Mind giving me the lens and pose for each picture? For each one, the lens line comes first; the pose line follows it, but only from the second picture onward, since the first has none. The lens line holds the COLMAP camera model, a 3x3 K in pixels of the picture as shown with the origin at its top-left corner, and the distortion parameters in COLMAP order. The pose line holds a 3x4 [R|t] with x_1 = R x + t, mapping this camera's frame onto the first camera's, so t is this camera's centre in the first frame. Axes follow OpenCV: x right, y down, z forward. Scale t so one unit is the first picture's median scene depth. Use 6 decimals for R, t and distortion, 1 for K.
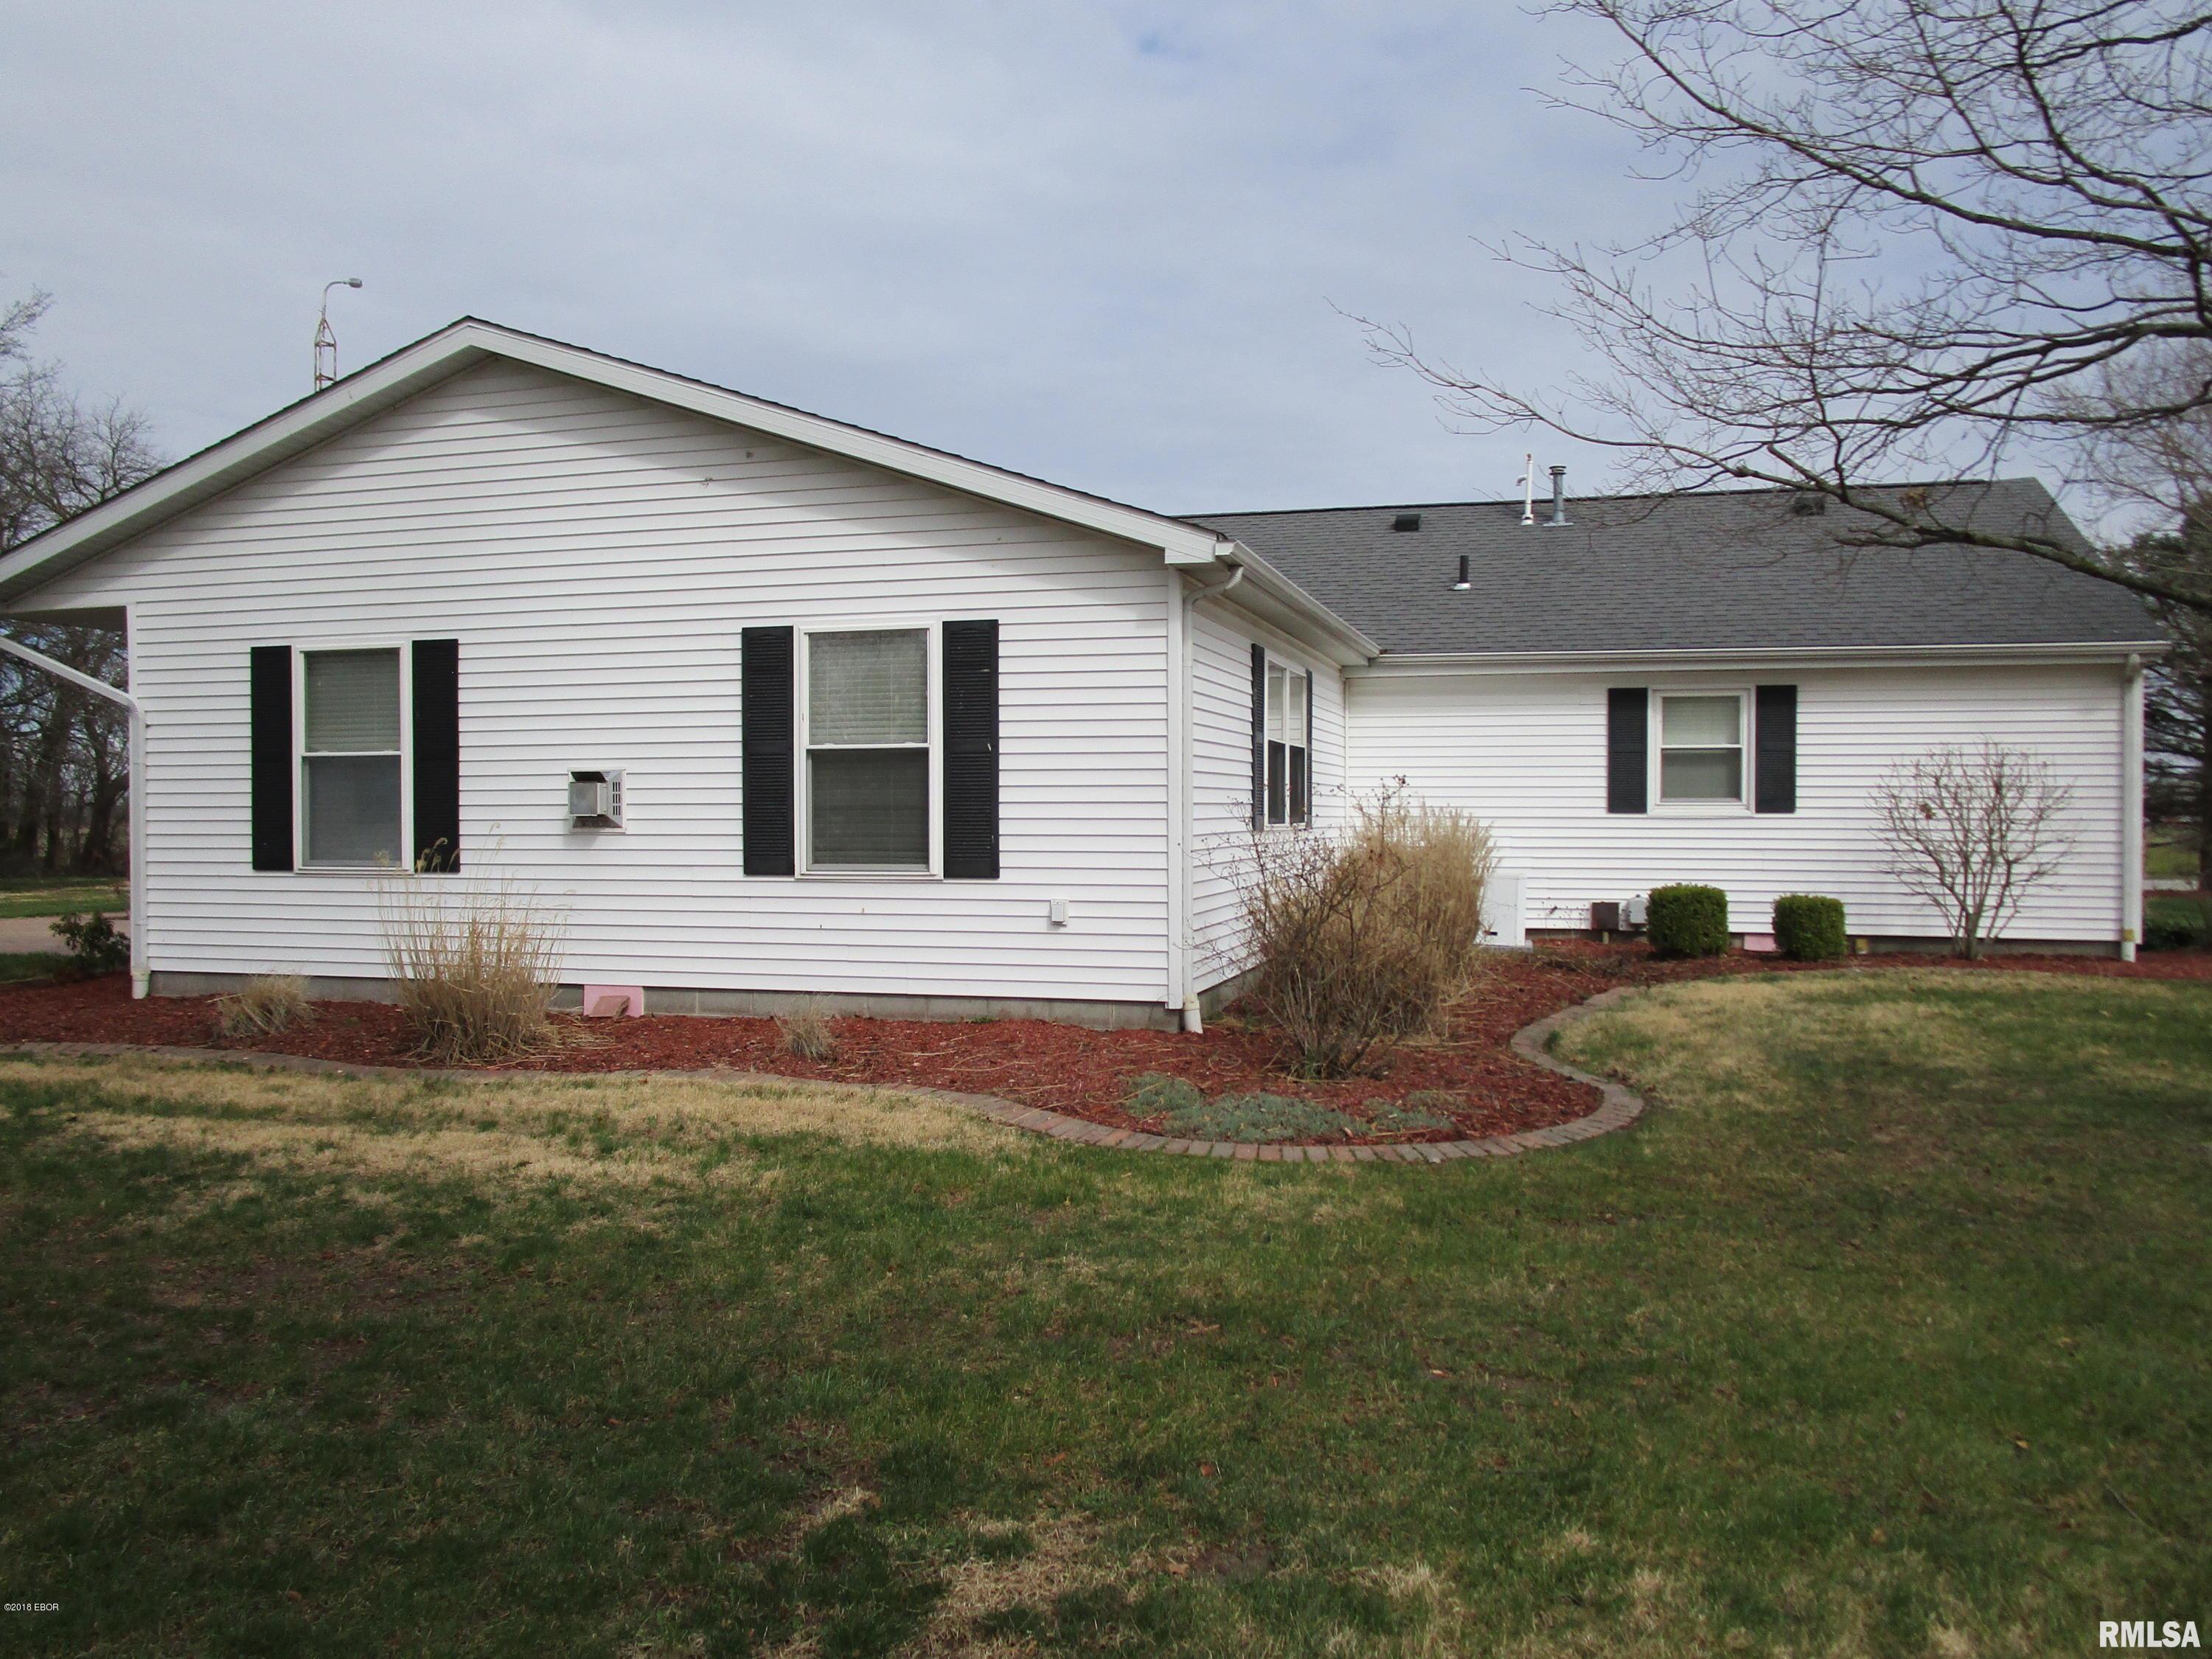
lens RADIAL K [[1697.7, 0, 1106.0], [0, 1697.7, 829.5], [0, 0, 1]] dist [-0.026713, 0.002405]
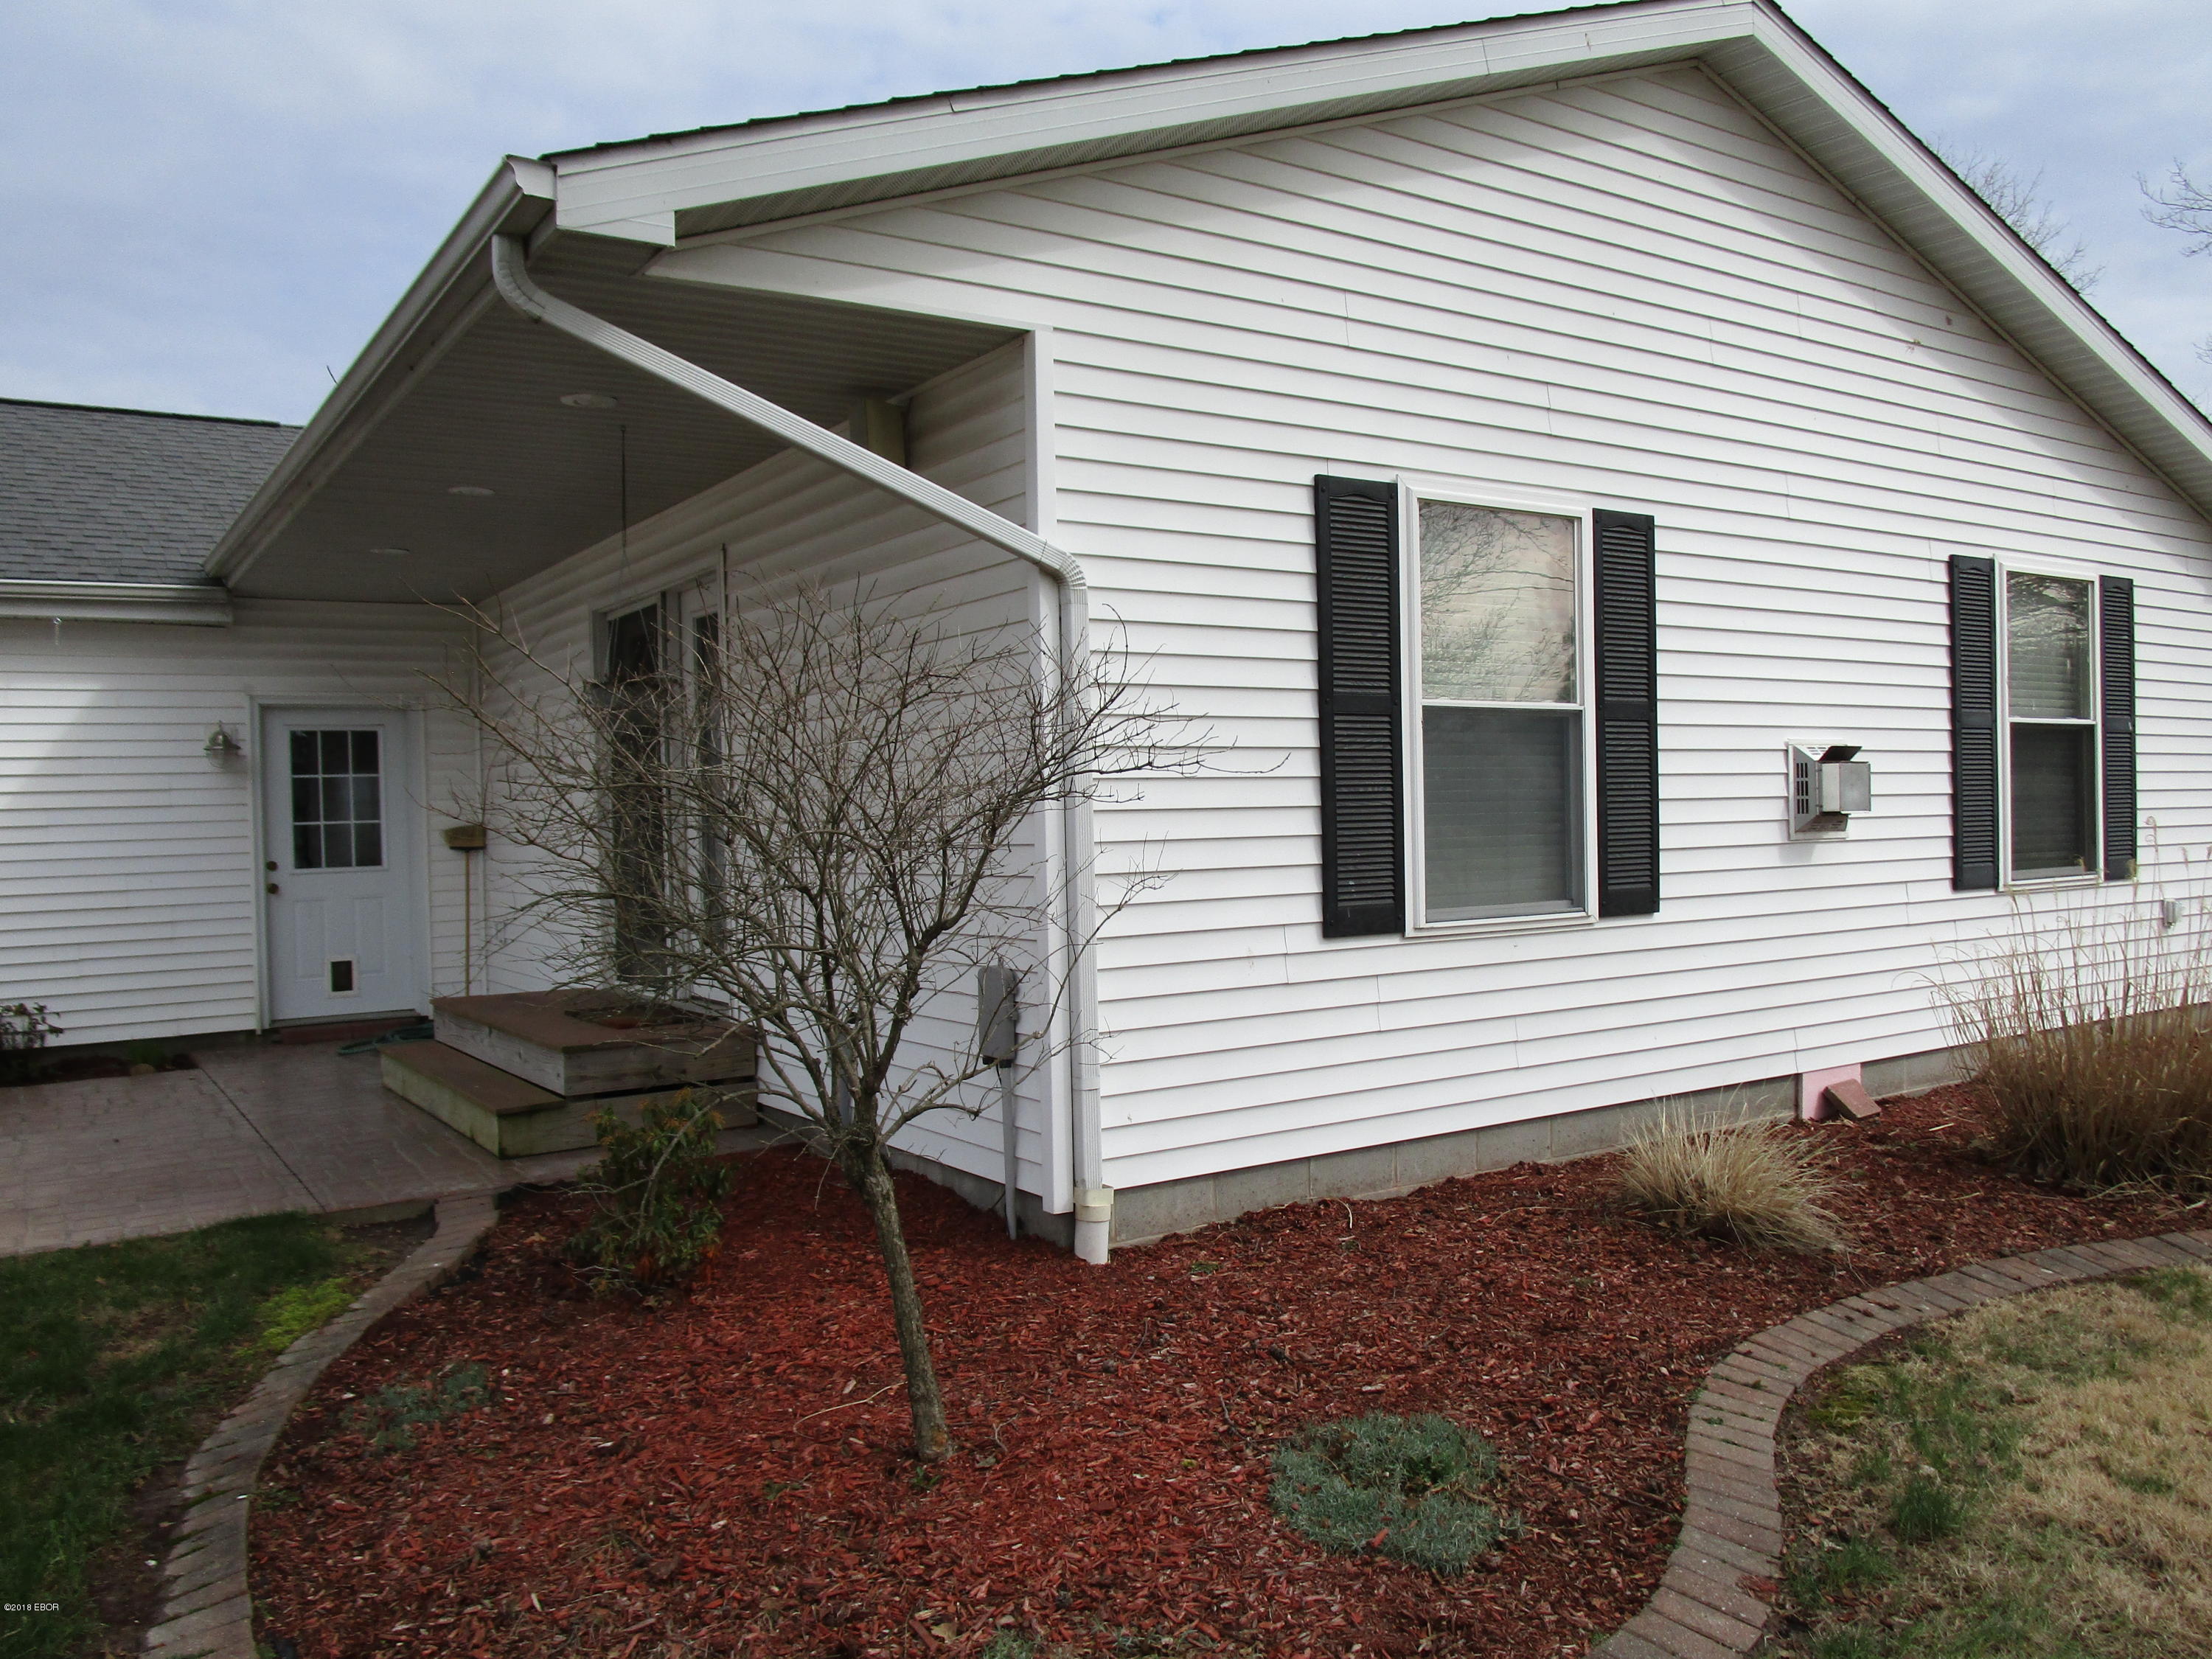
lens RADIAL K [[1697.7, 0, 1106.0], [0, 1697.7, 829.5], [0, 0, 1]] dist [-0.026713, 0.002405]
pose [[0.643796, -0.018028, 0.764985, -0.973259], [0.024927, 0.999686, 0.002581, -0.010565], [-0.764791, 0.017407, 0.644043, 0.781985]]
